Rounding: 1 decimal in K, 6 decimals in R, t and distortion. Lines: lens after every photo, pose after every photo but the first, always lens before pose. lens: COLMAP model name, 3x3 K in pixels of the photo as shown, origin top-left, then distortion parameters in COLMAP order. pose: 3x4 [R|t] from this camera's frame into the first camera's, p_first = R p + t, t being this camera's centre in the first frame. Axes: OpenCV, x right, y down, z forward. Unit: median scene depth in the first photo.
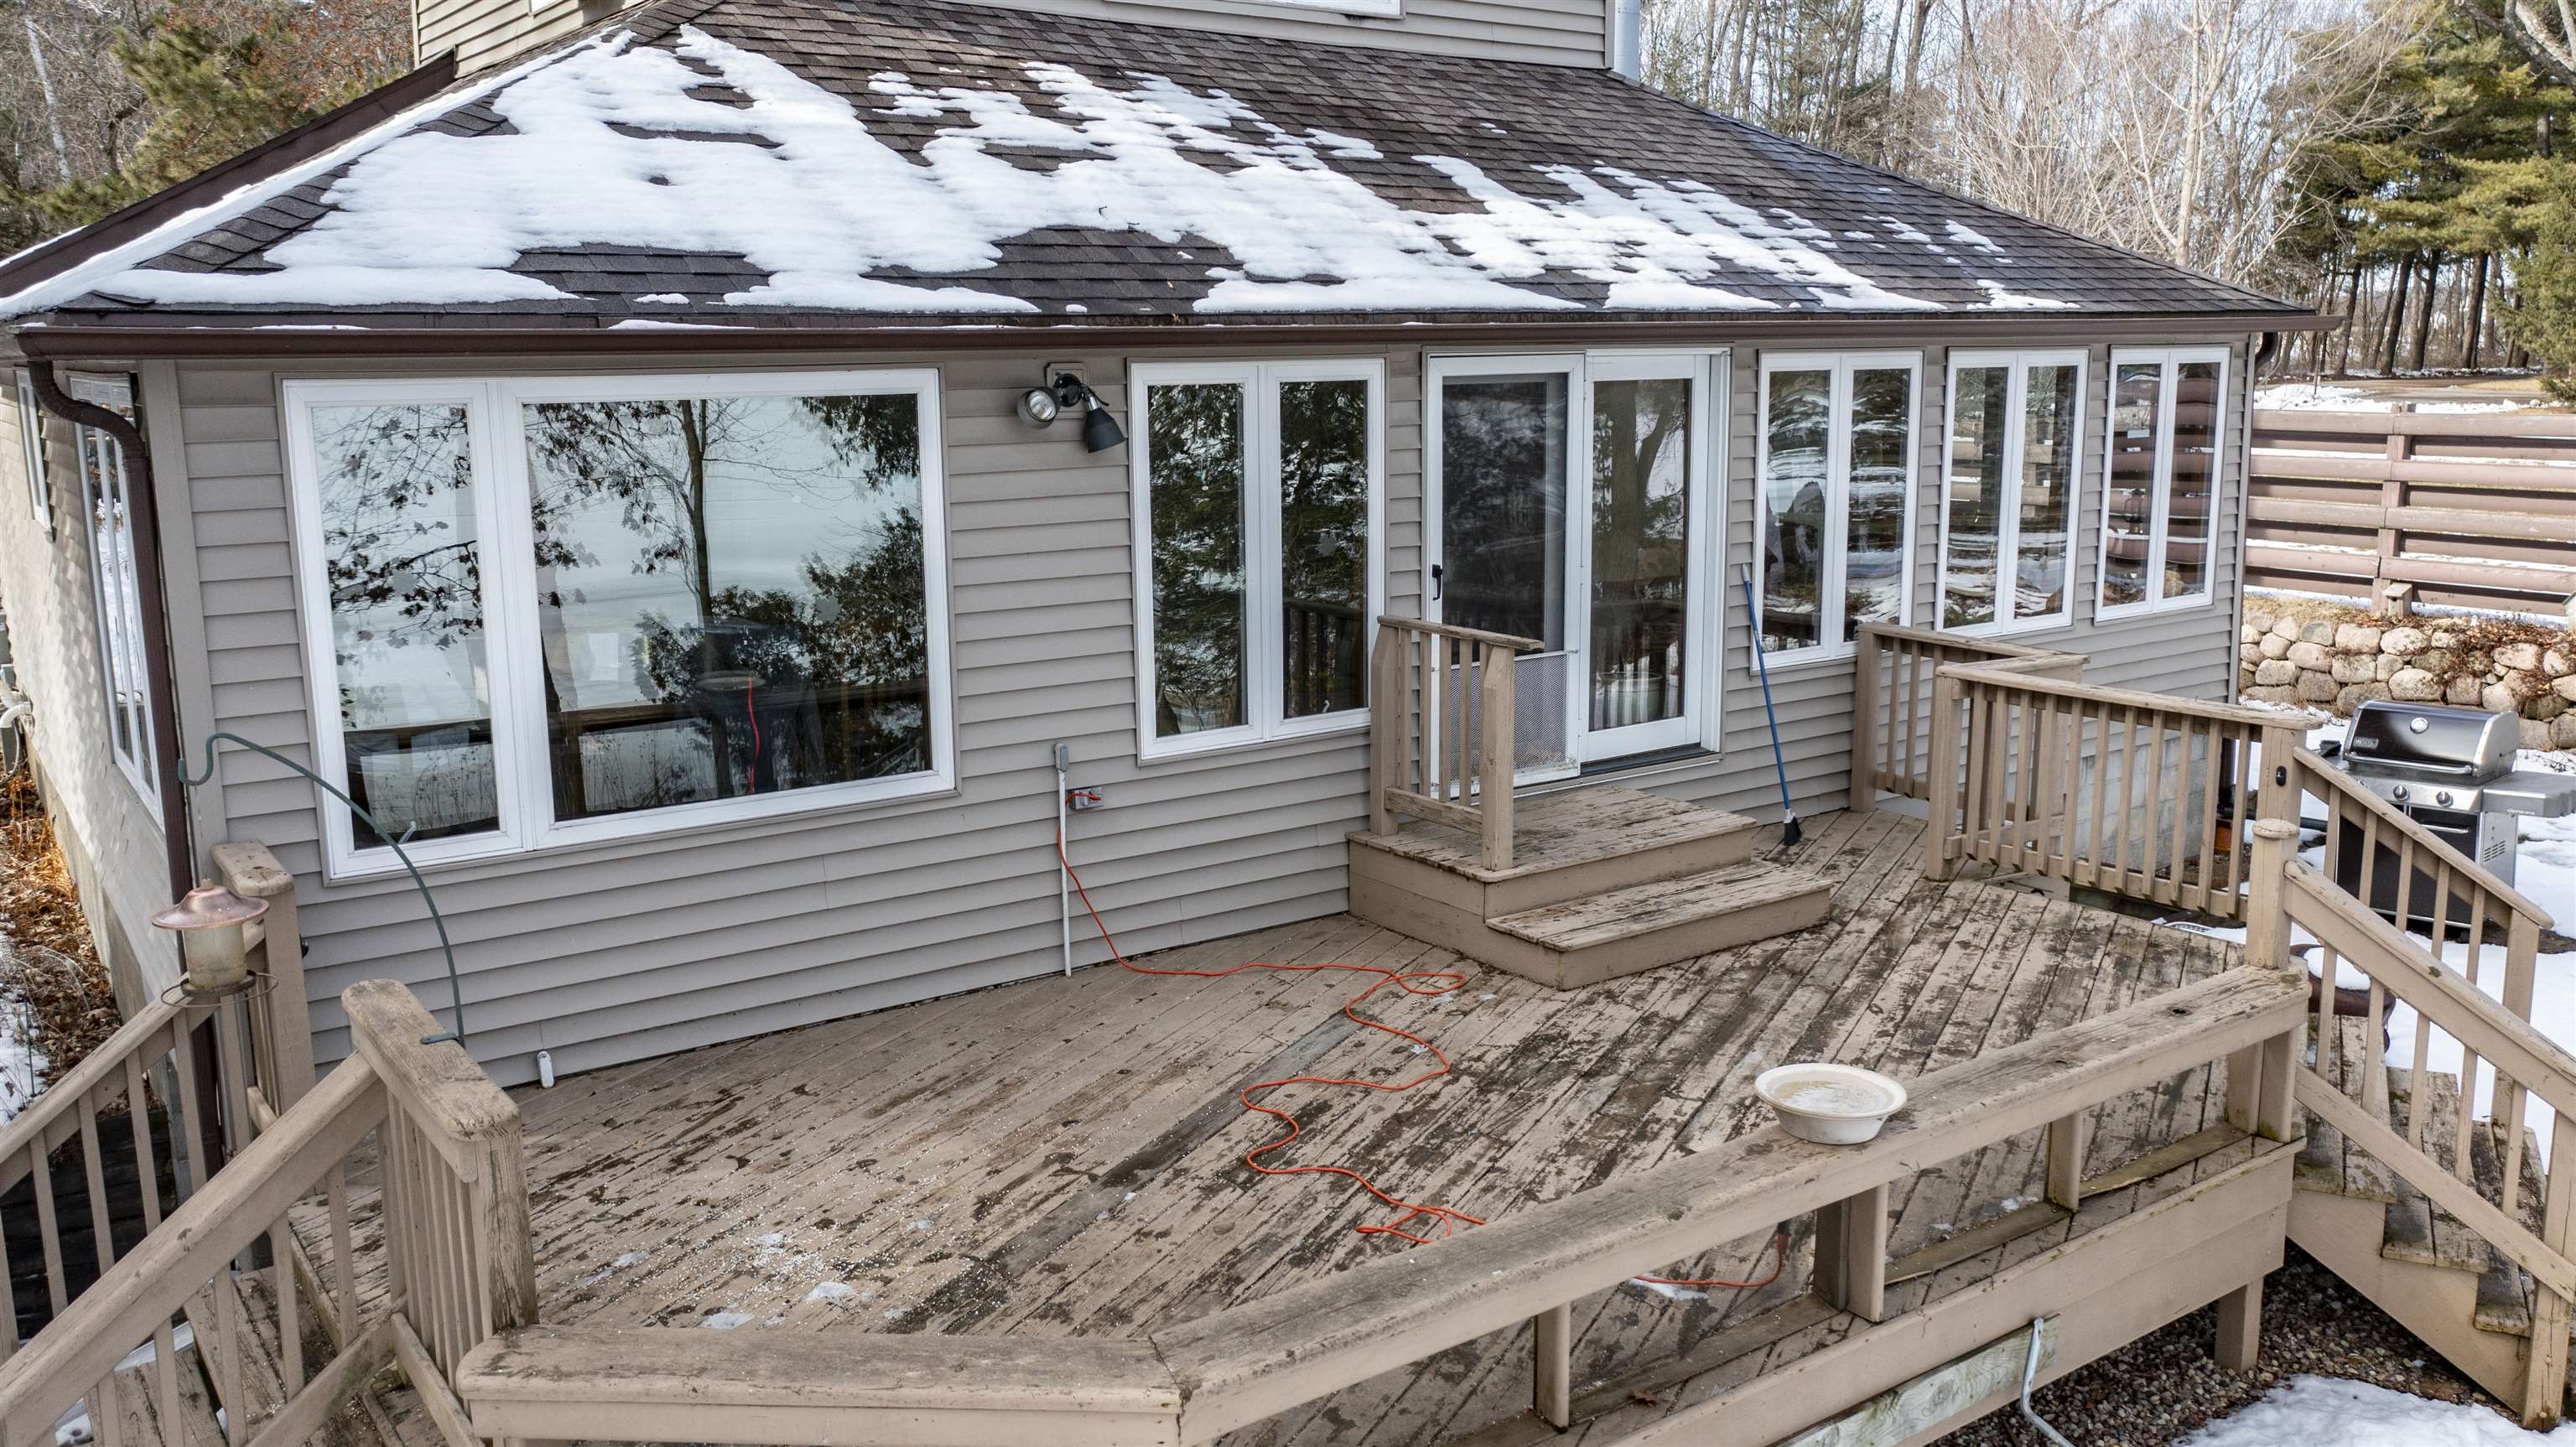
lens RADIAL K [[2036.0, 0, 1288.0], [0, 2036.0, 723.5], [0, 0, 1]] dist [-0.013427, -0.003975]
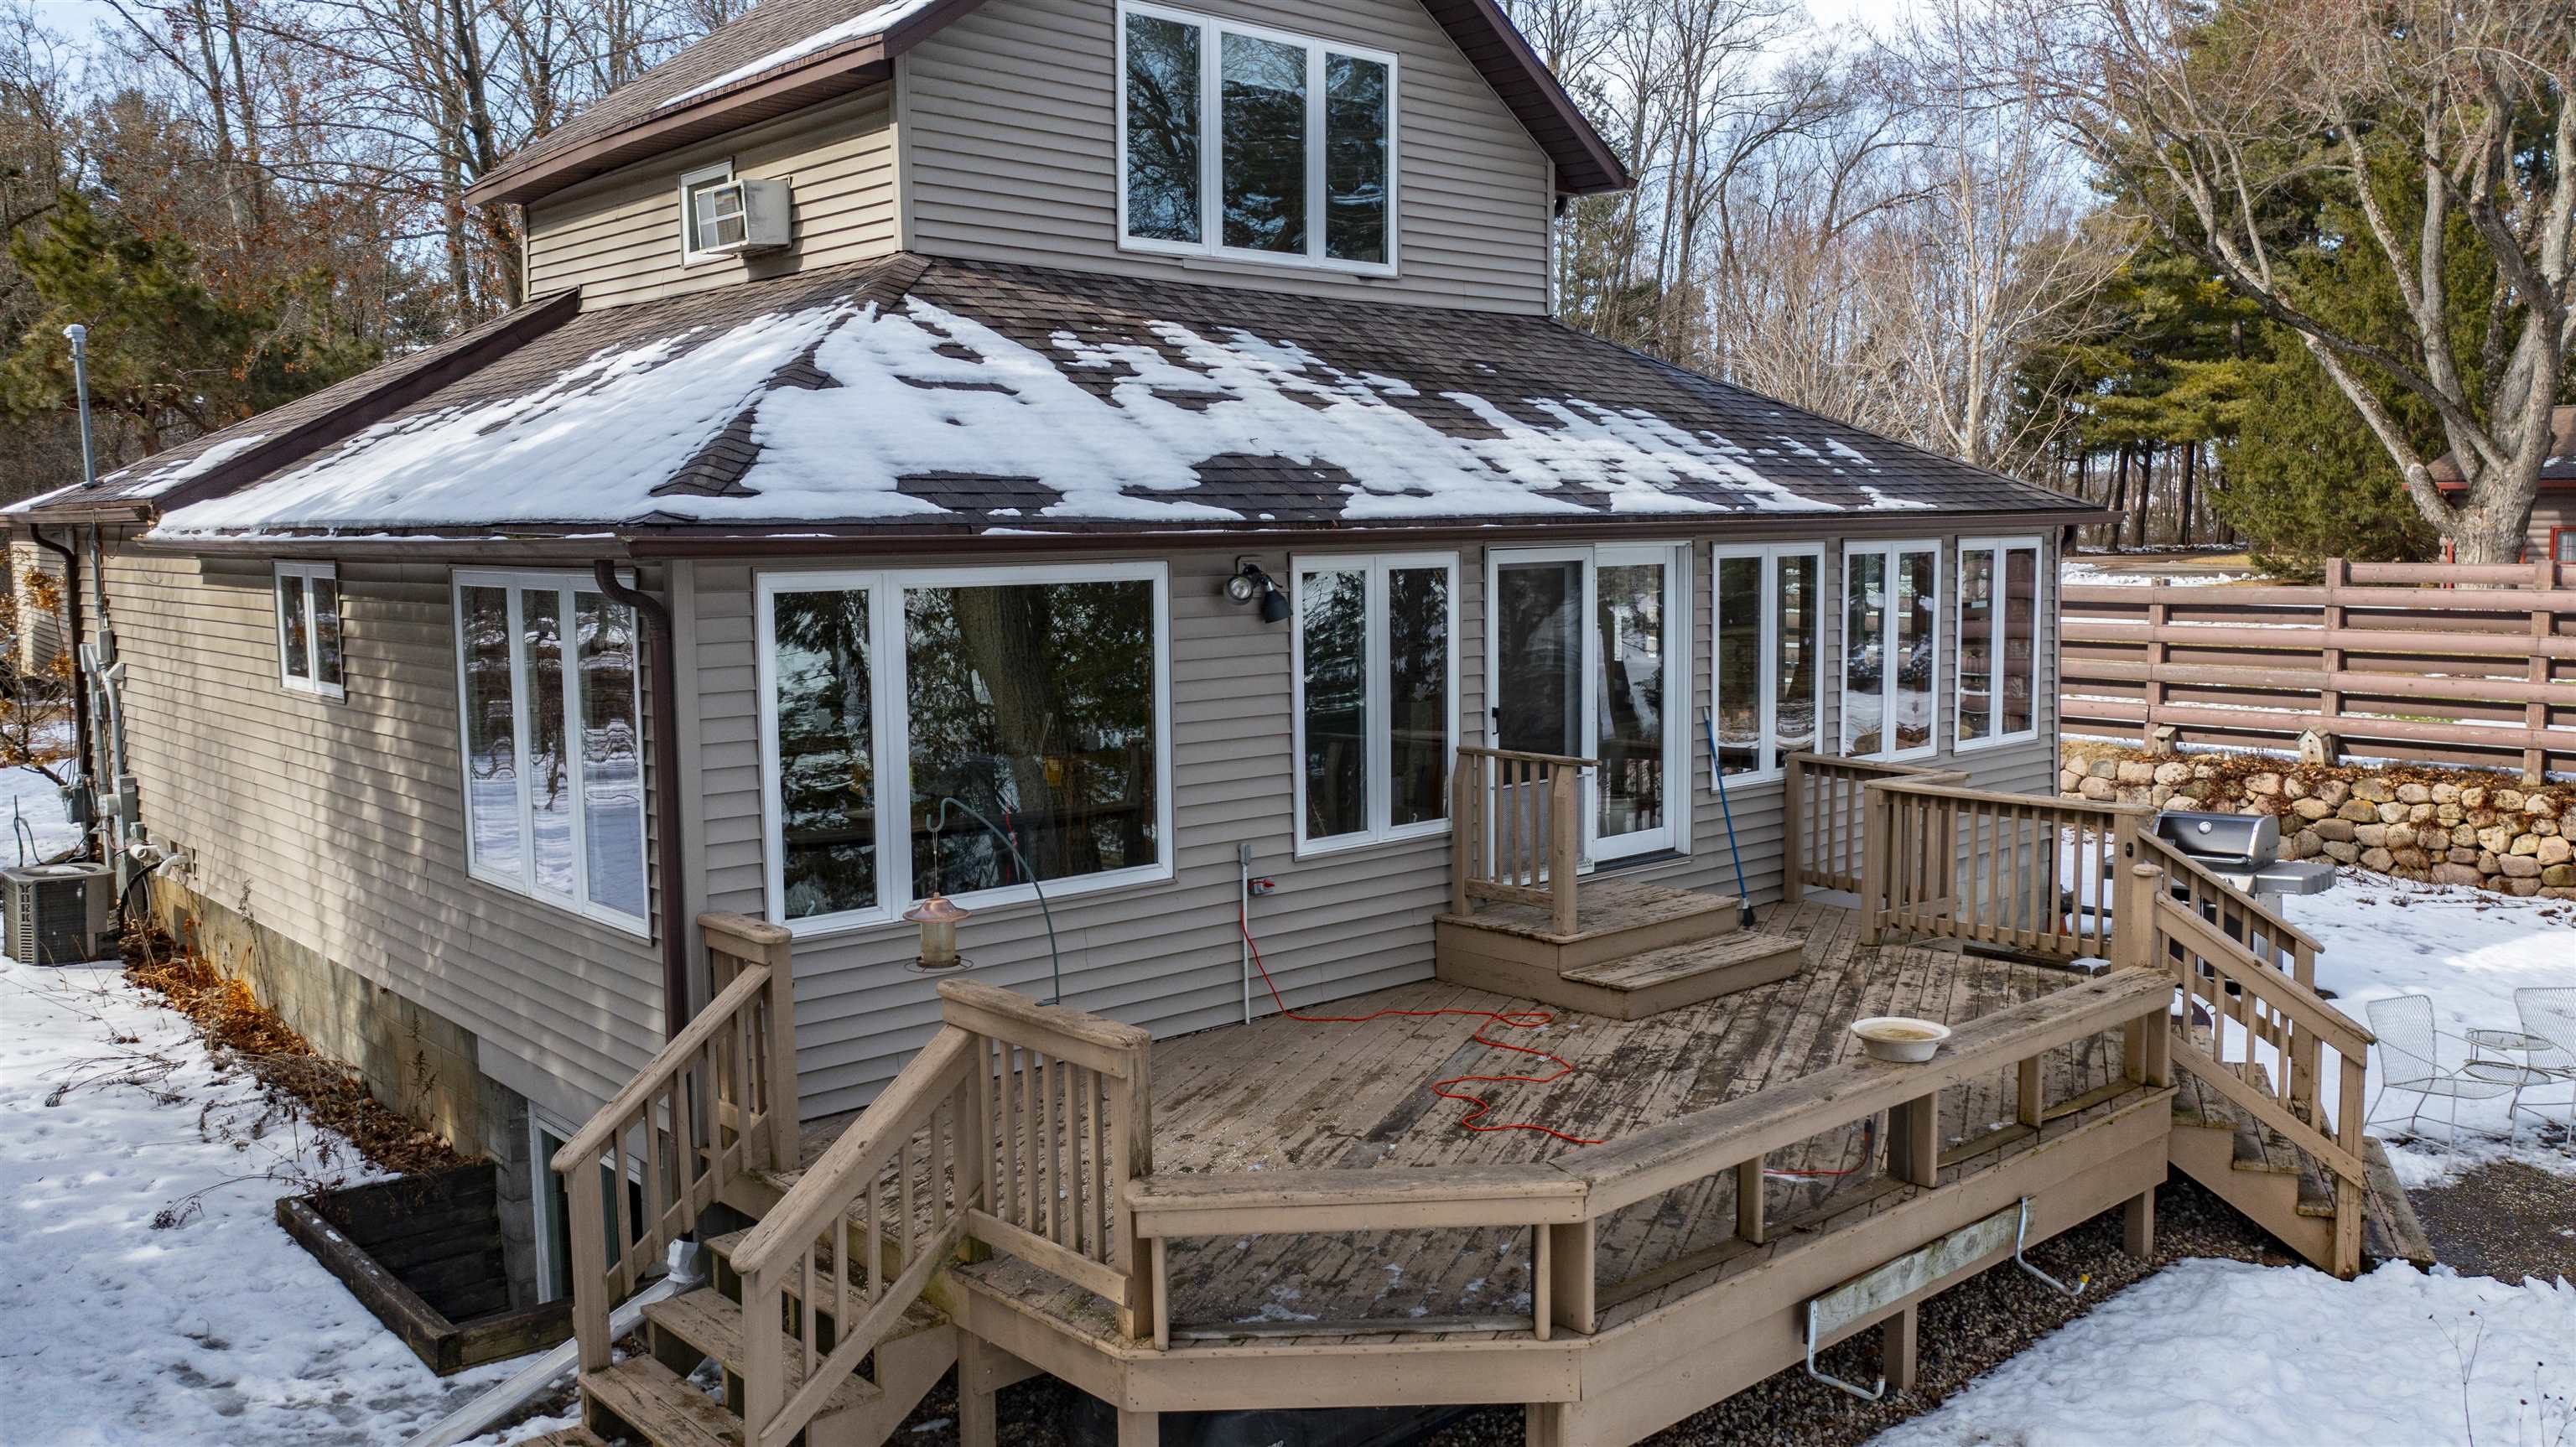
lens RADIAL K [[2036.0, 0, 1288.0], [0, 2036.0, 723.5], [0, 0, 1]] dist [-0.013427, -0.003975]
pose [[0.993912, -0.012888, 0.109420, -0.208444], [0.022321, 0.996094, -0.085427, 0.041949], [-0.107892, 0.087349, 0.990318, -0.283644]]
